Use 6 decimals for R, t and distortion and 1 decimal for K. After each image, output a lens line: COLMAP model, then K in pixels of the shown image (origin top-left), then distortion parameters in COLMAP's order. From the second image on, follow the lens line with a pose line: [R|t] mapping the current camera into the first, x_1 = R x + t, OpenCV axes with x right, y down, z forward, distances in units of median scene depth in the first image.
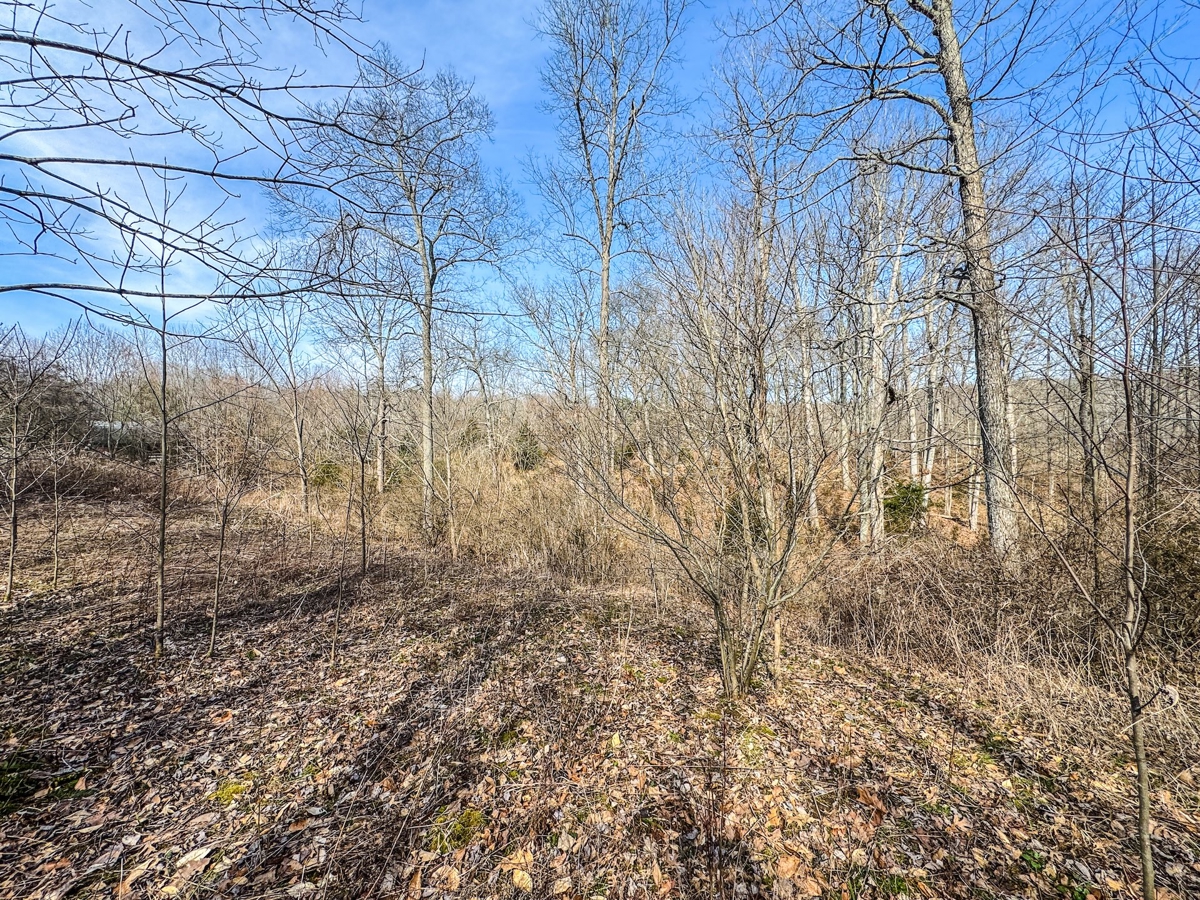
lens RADIAL K [[480.3, 0, 600.0], [0, 480.3, 450.0], [0, 0, 1]] dist [-0.001122, -0.000121]
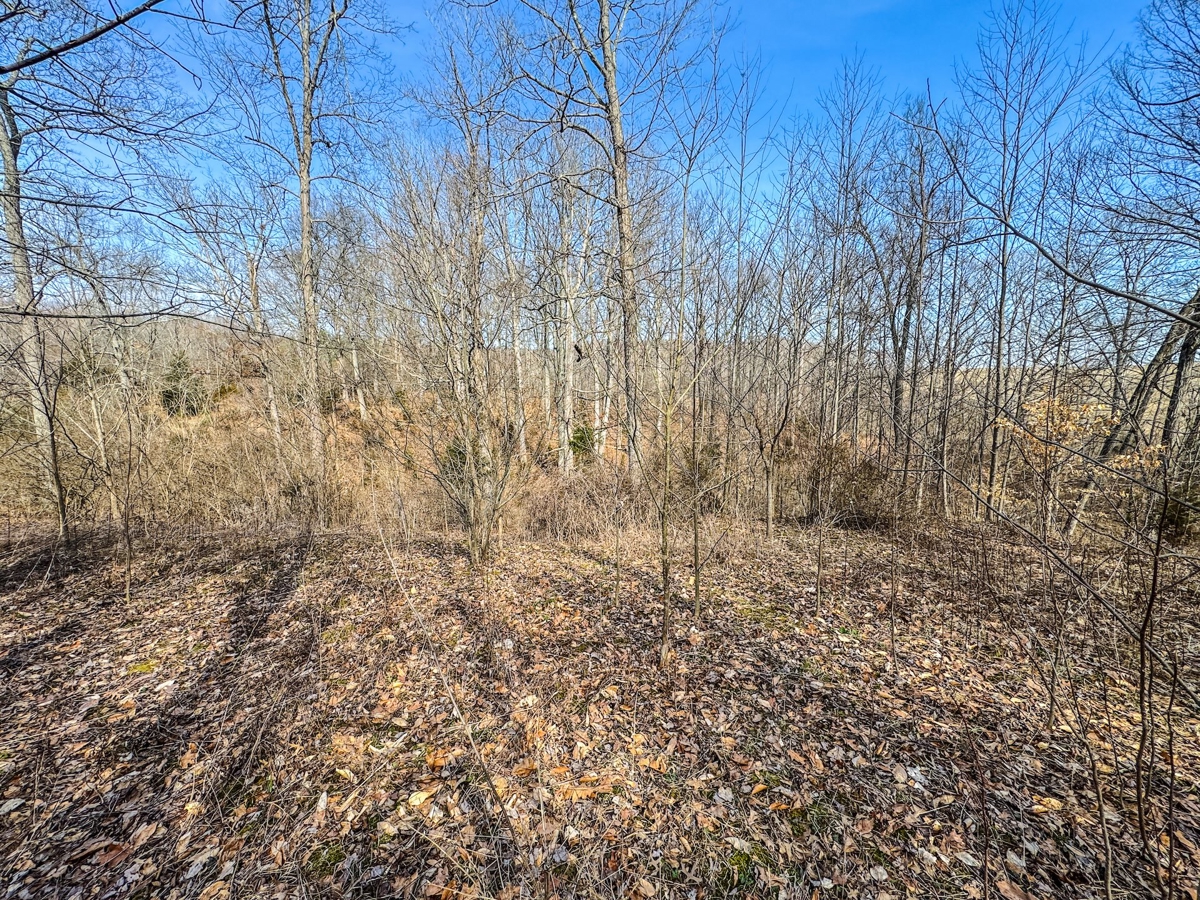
lens RADIAL K [[480.3, 0, 600.0], [0, 480.3, 450.0], [0, 0, 1]] dist [-0.001122, -0.000121]
pose [[0.837911, -0.051204, 0.543399, -0.039049], [-0.015424, 0.992971, 0.117350, -0.013228], [-0.545588, -0.106711, 0.831232, -0.091469]]
